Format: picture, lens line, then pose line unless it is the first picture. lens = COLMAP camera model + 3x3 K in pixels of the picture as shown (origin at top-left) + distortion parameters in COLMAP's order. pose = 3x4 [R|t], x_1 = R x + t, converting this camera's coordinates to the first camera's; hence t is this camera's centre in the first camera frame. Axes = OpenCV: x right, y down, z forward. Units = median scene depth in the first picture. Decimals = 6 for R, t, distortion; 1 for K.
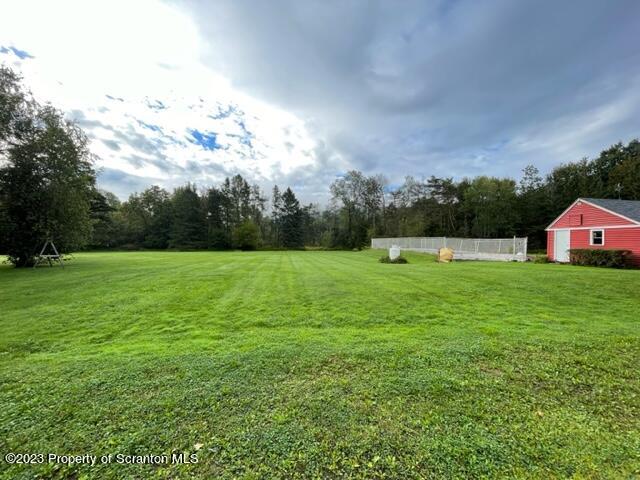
lens RADIAL K [[258.7, 0, 317.9], [0, 258.7, 240.7], [0, 0, 1]] dist [0.000158, -0.000377]
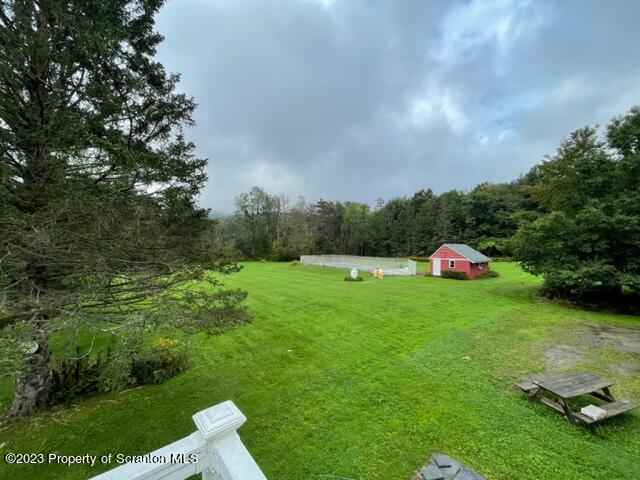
lens RADIAL K [[258.7, 0, 316.3], [0, 258.7, 241.6], [0, 0, 1]] dist [0.000158, -0.000377]
pose [[0.865247, 0.006285, 0.501306, -0.329887], [-0.003141, 0.999970, -0.007116, -0.065111], [-0.501336, 0.004583, 0.865241, -0.086132]]
